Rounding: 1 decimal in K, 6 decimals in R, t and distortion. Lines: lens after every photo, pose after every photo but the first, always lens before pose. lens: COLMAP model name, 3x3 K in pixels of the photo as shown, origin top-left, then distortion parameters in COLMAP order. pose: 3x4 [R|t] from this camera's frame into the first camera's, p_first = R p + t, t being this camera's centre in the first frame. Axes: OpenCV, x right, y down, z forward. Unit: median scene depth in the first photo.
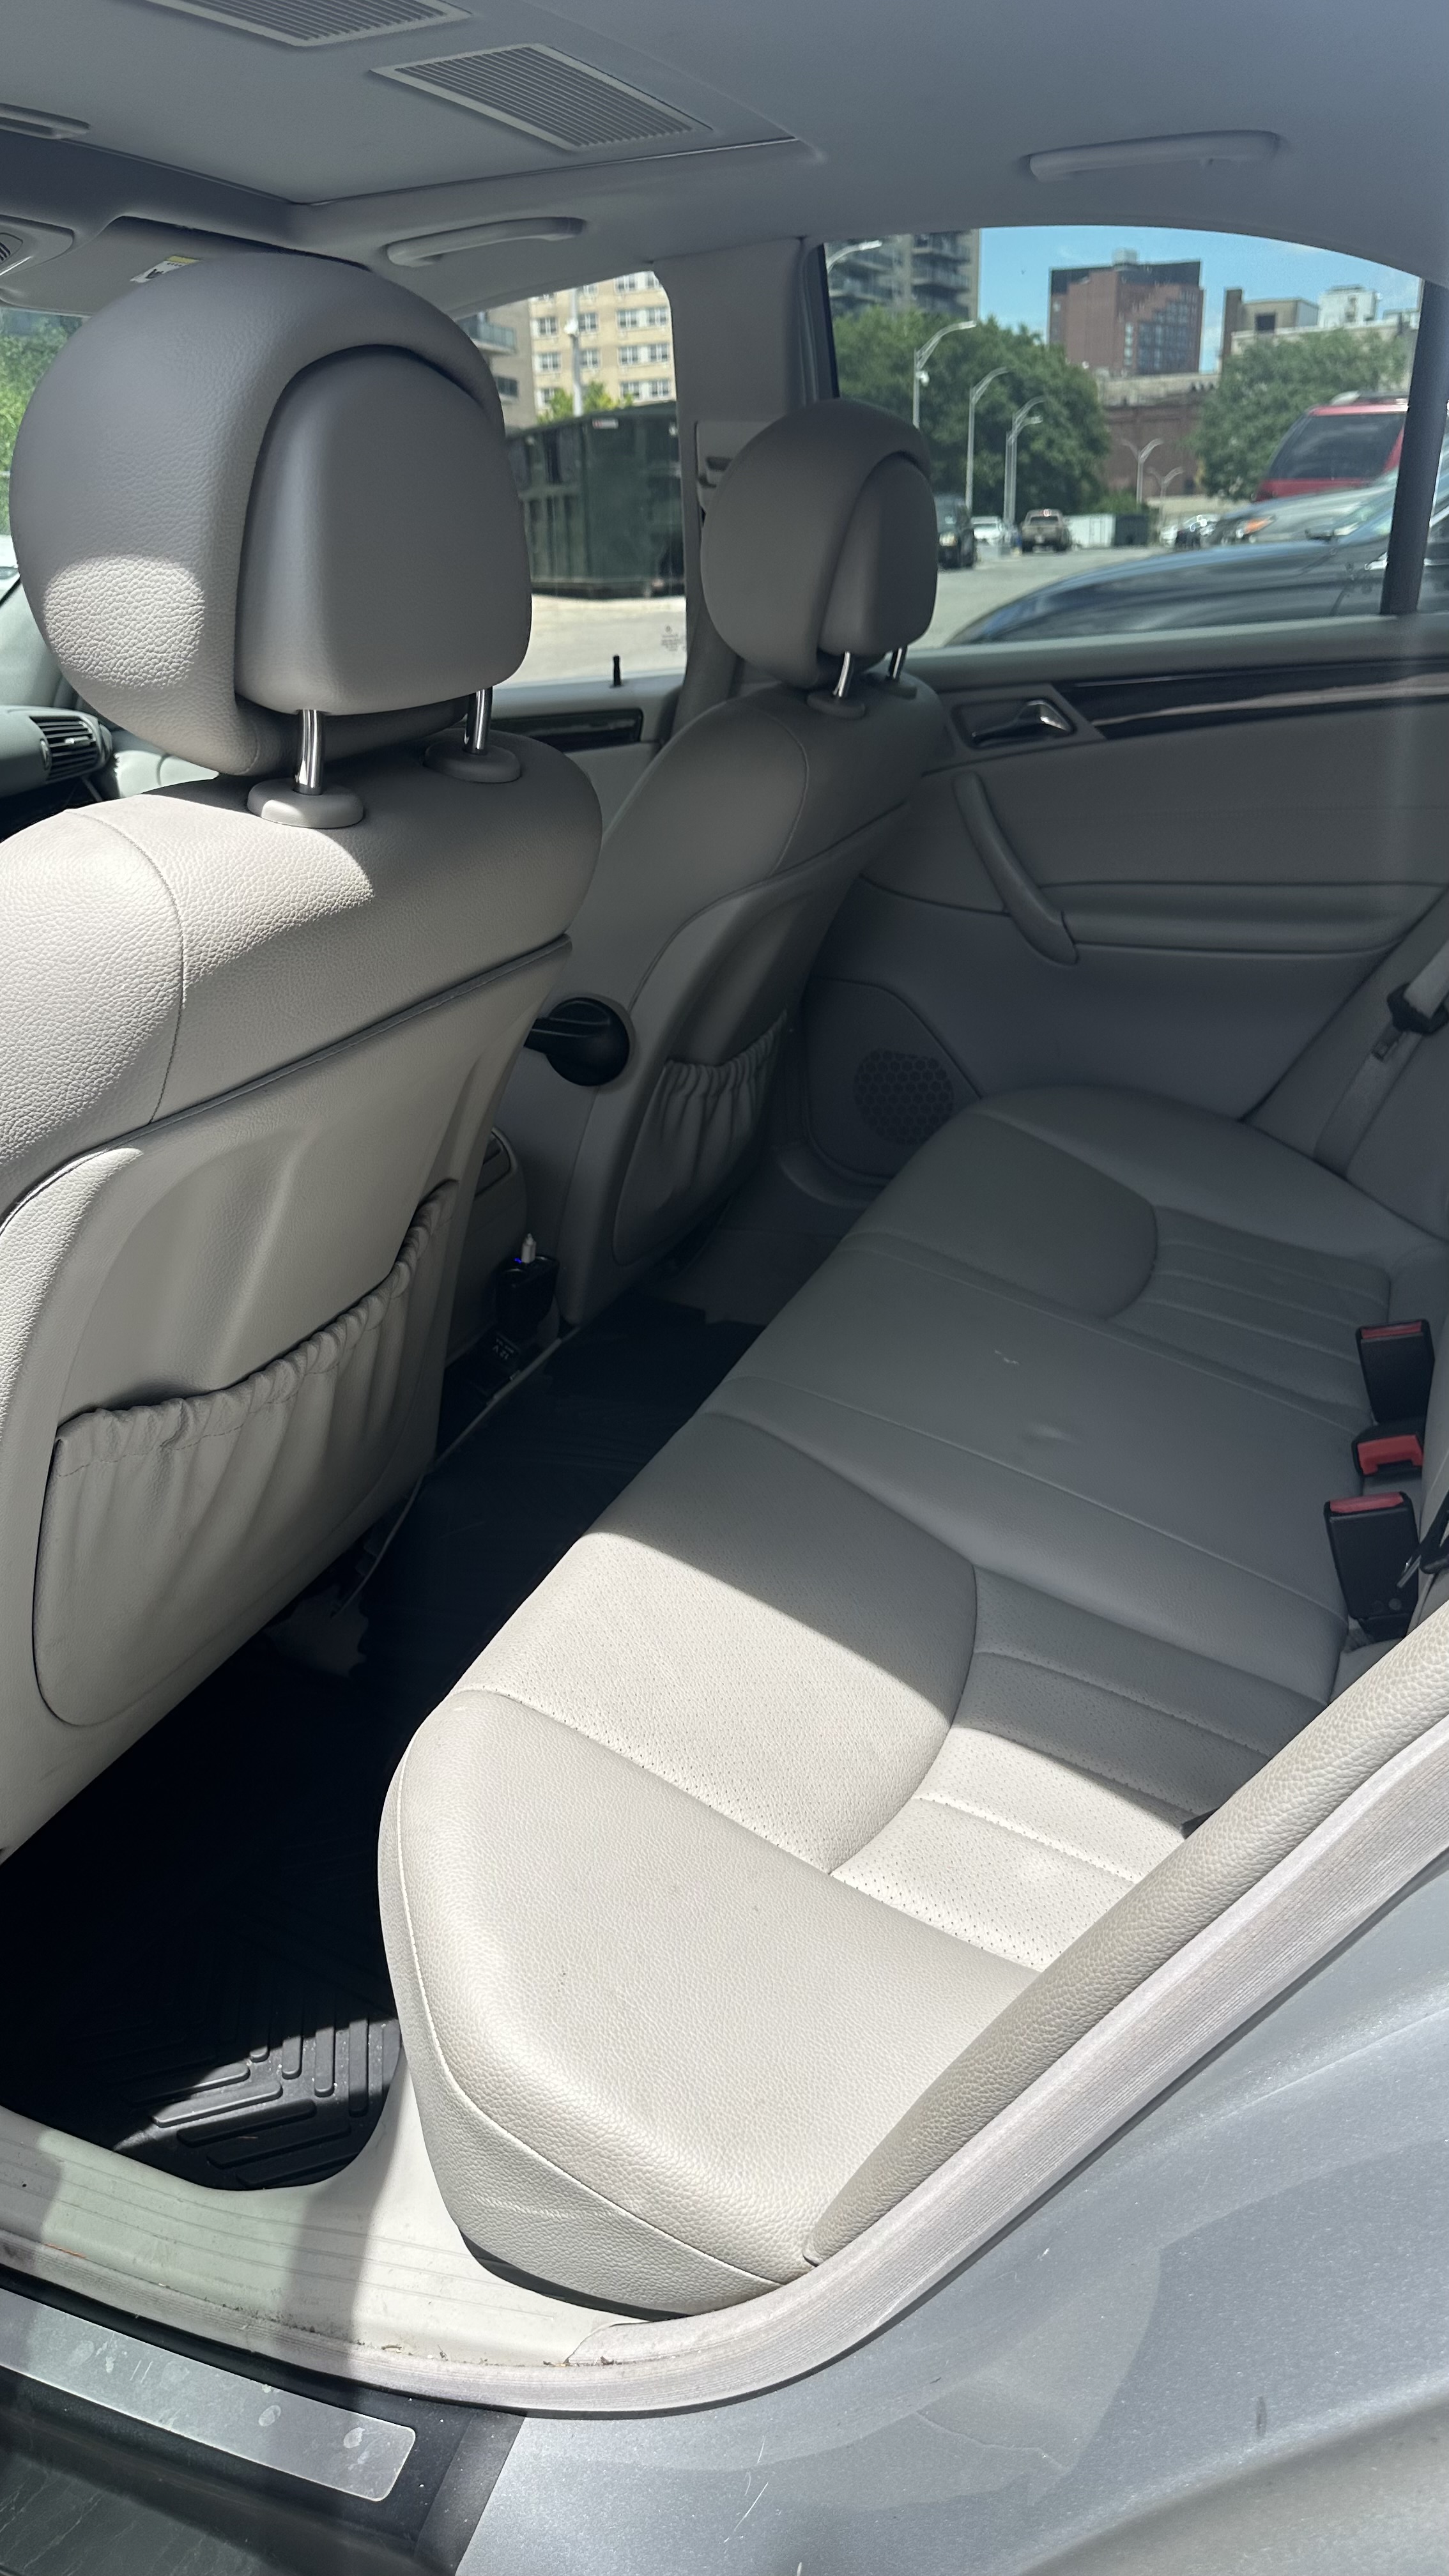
lens RADIAL K [[1825.8, 0, 733.1], [0, 1825.8, 1345.2], [0, 0, 1]] dist [0.053846, -0.100683]
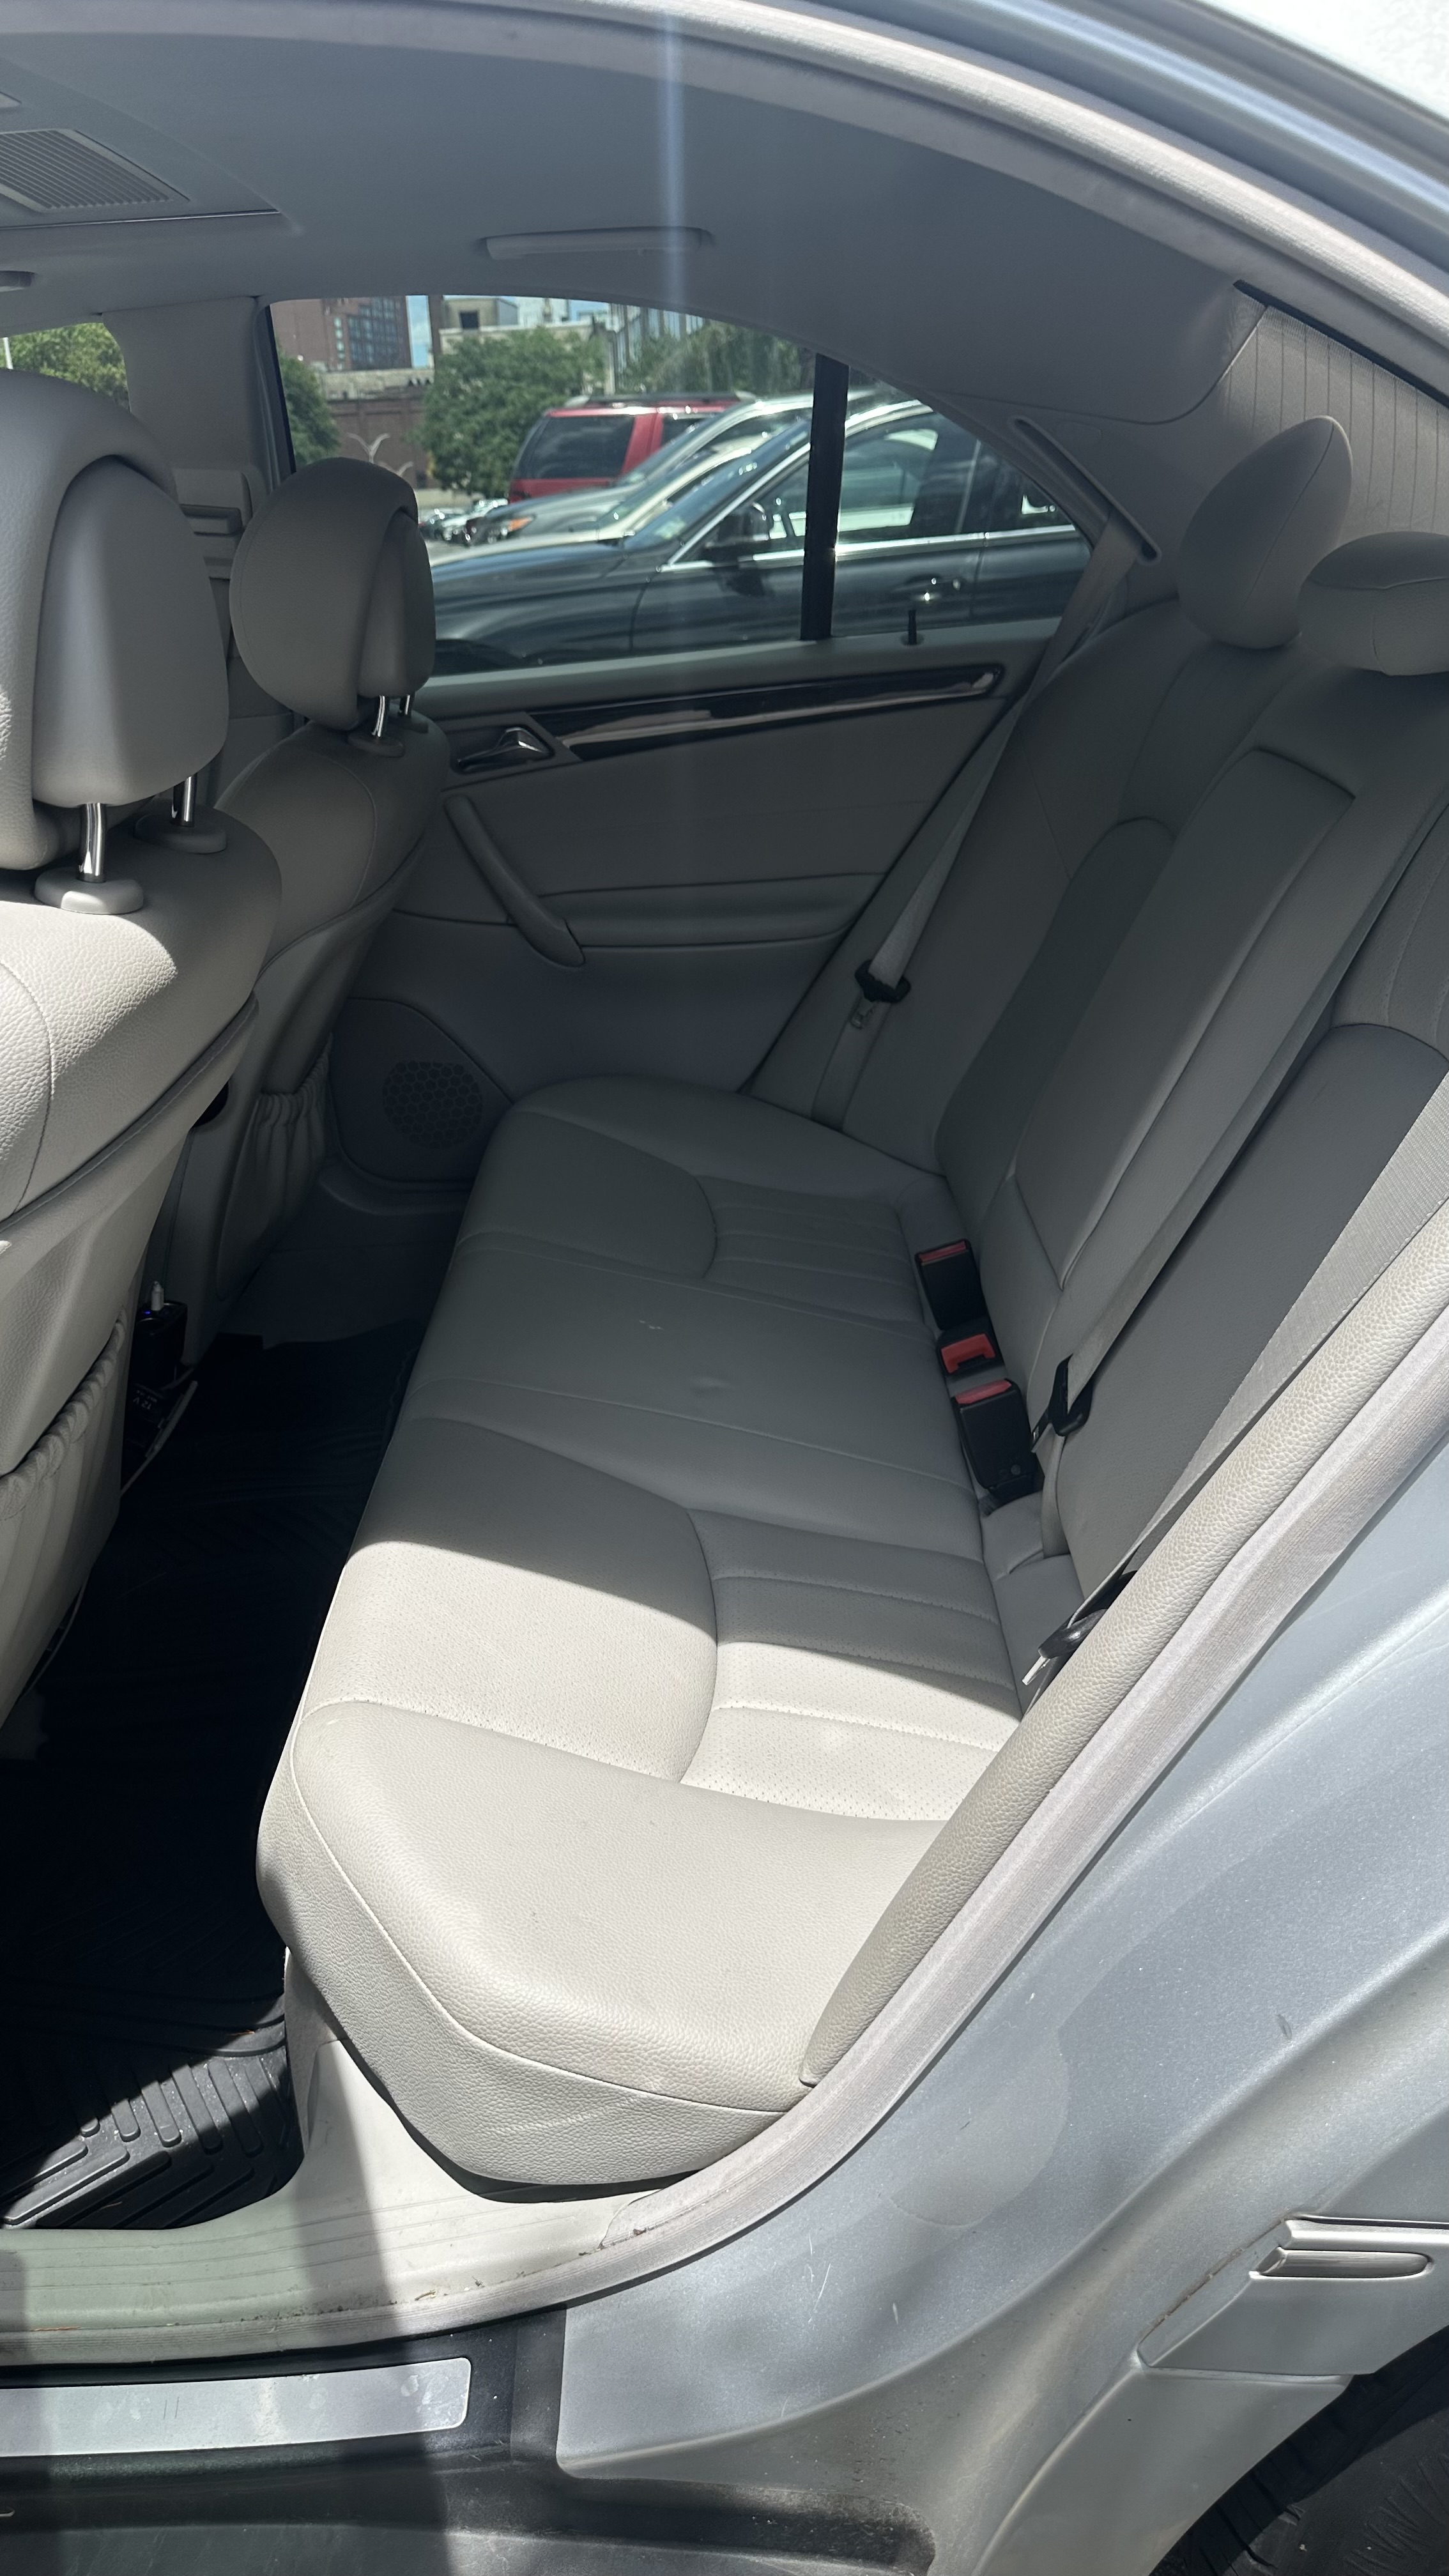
lens RADIAL K [[1825.8, 0, 733.1], [0, 1825.8, 1345.2], [0, 0, 1]] dist [0.053846, -0.100683]
pose [[0.922932, -0.161499, 0.349448, -0.155529], [0.158665, 0.986642, 0.036926, -0.011416], [-0.350744, 0.021365, 0.936228, -0.049412]]
